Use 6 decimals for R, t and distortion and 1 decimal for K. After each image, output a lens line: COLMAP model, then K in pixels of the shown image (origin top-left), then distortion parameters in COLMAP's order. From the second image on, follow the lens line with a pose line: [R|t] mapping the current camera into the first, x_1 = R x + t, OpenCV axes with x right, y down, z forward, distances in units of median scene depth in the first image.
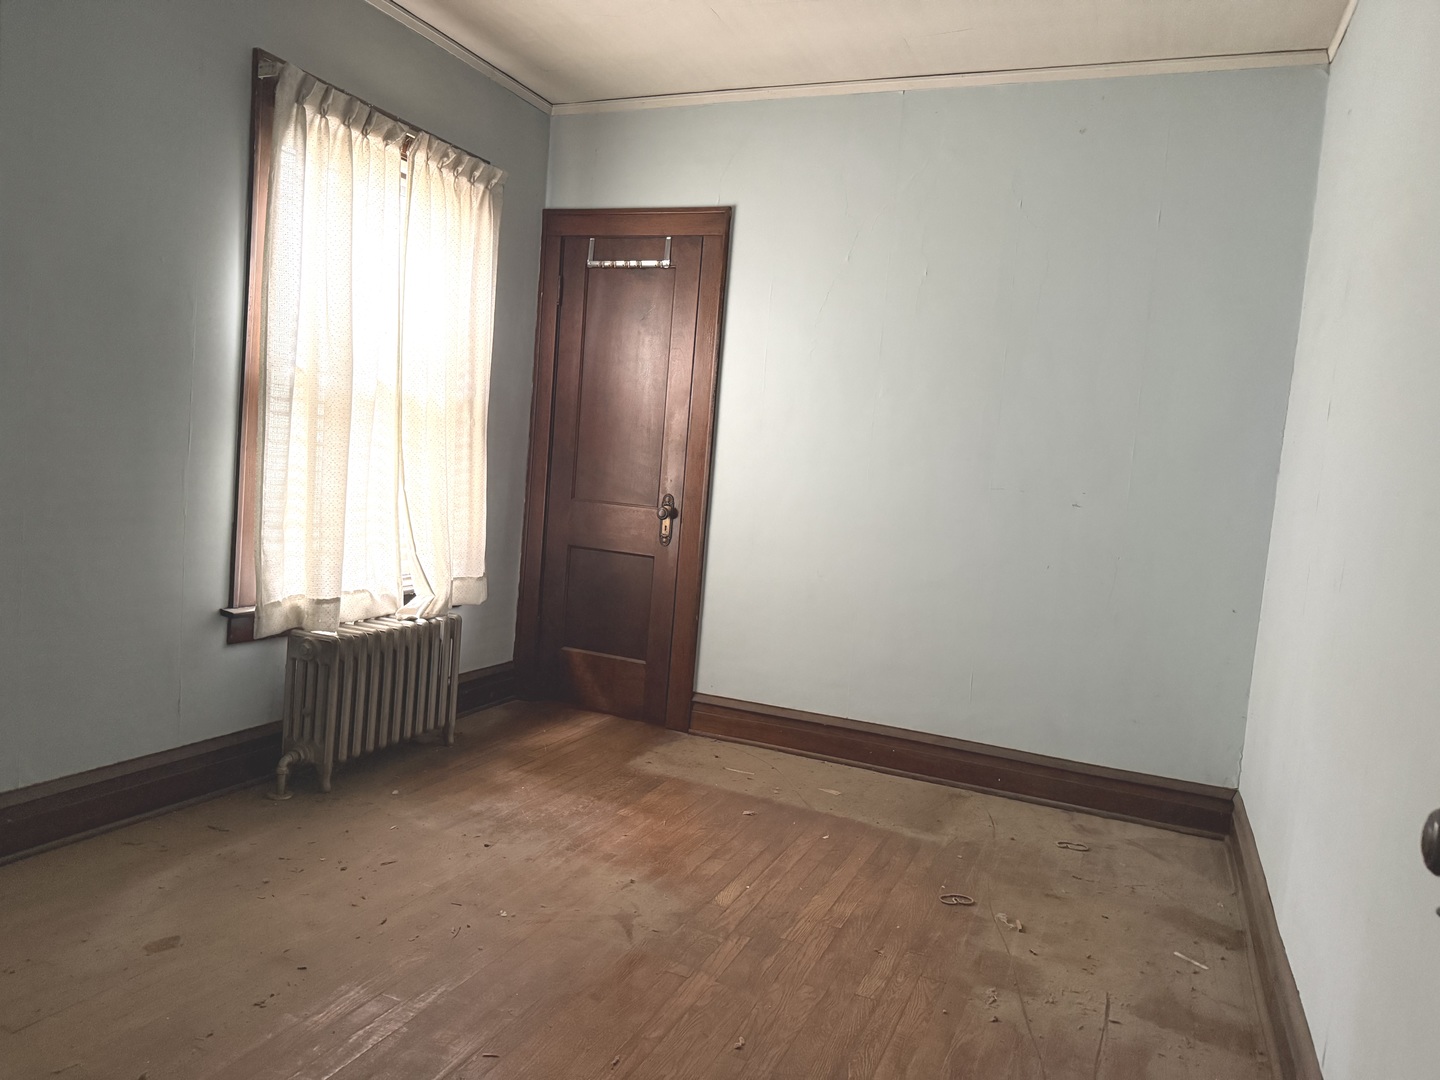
lens RADIAL K [[998.7, 0, 714.7], [0, 998.7, 531.6], [0, 0, 1]] dist [0.010859, 0.001100]
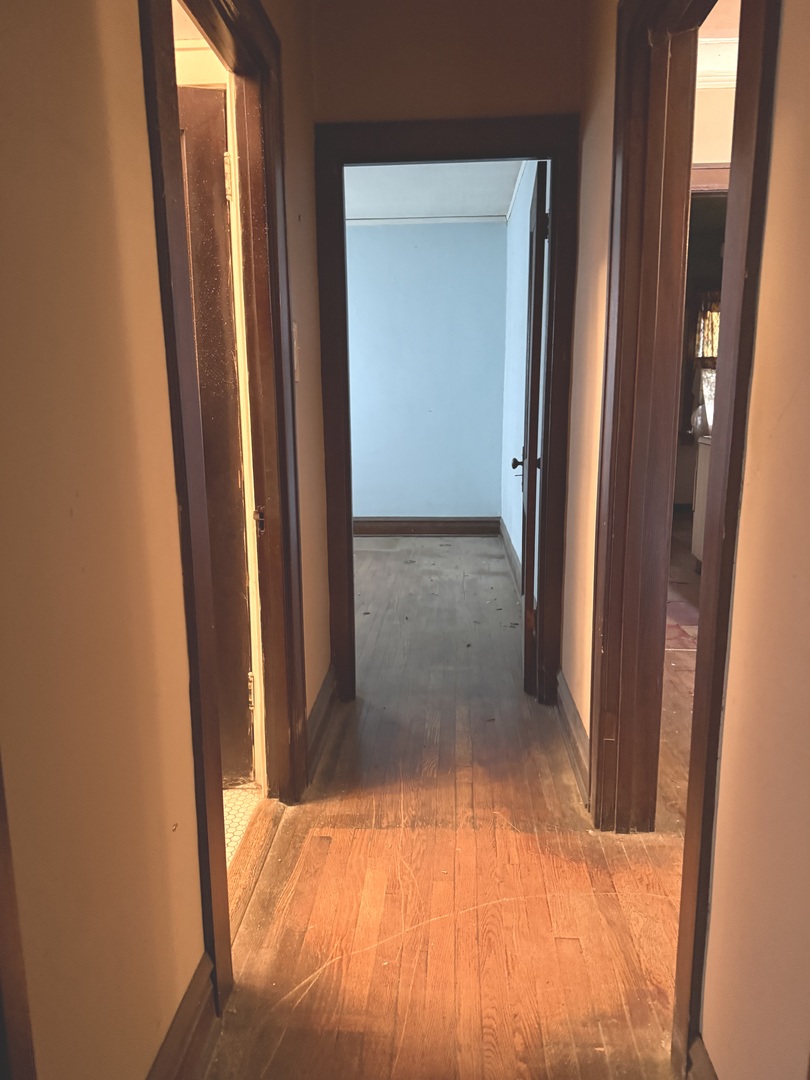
lens RADIAL K [[749.0, 0, 404.4], [0, 749.0, 543.2], [0, 0, 1]] dist [0.010859, 0.001100]
pose [[0.935426, -0.151868, 0.319241, -0.360219], [0.109224, 0.983000, 0.147585, 0.016055], [-0.336228, -0.103186, 0.936111, -0.780661]]
